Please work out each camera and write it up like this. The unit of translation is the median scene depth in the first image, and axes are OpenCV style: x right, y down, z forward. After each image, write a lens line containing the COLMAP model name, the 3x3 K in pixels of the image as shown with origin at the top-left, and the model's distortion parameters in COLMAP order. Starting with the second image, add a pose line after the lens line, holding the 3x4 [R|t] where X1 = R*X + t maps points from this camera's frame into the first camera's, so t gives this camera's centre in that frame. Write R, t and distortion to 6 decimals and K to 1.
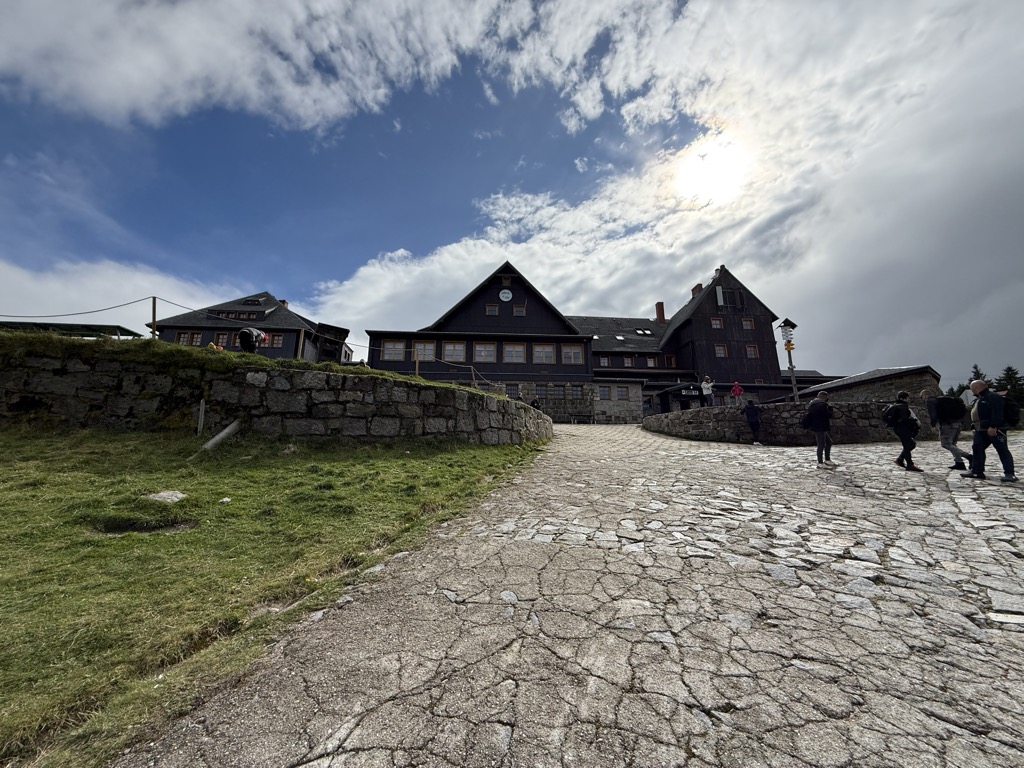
lens RADIAL K [[412.2, 0, 512.8], [0, 412.2, 377.9], [0, 0, 1]] dist [-0.000436, 0.000075]
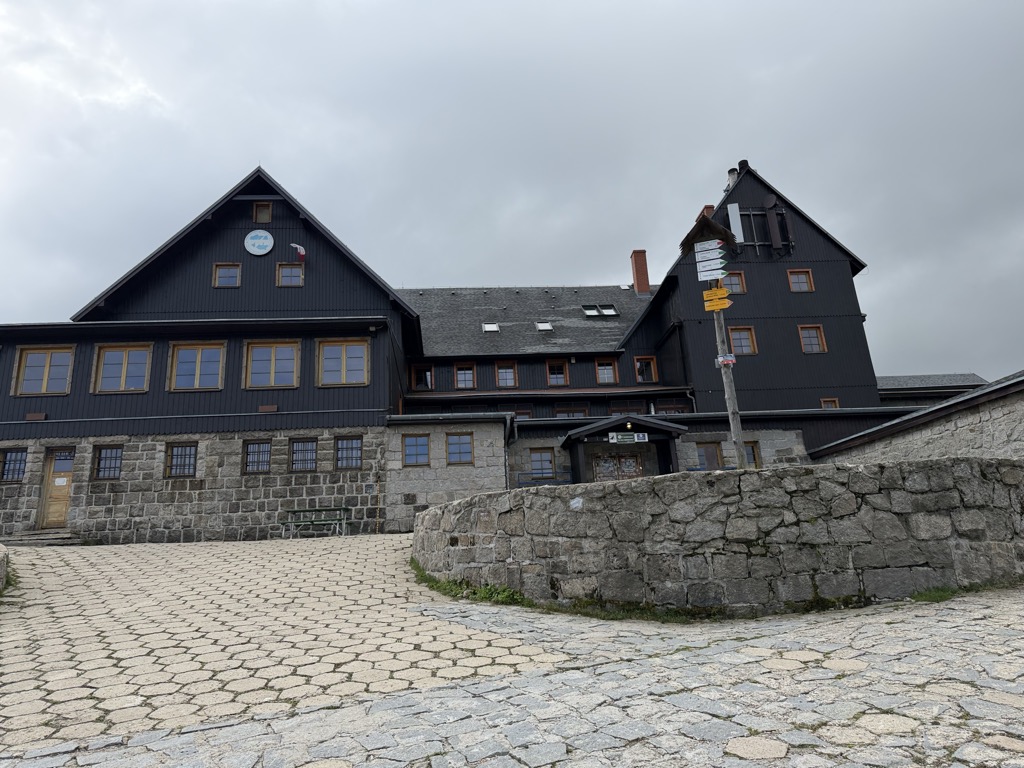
lens RADIAL K [[718.6, 0, 511.2], [0, 718.6, 389.4], [0, 0, 1]] dist [0.040688, -0.001781]
pose [[0.998502, -0.051476, 0.018548, 0.240263], [0.052122, 0.997985, -0.036185, 0.004899], [-0.016648, 0.037098, 0.999173, 0.206613]]
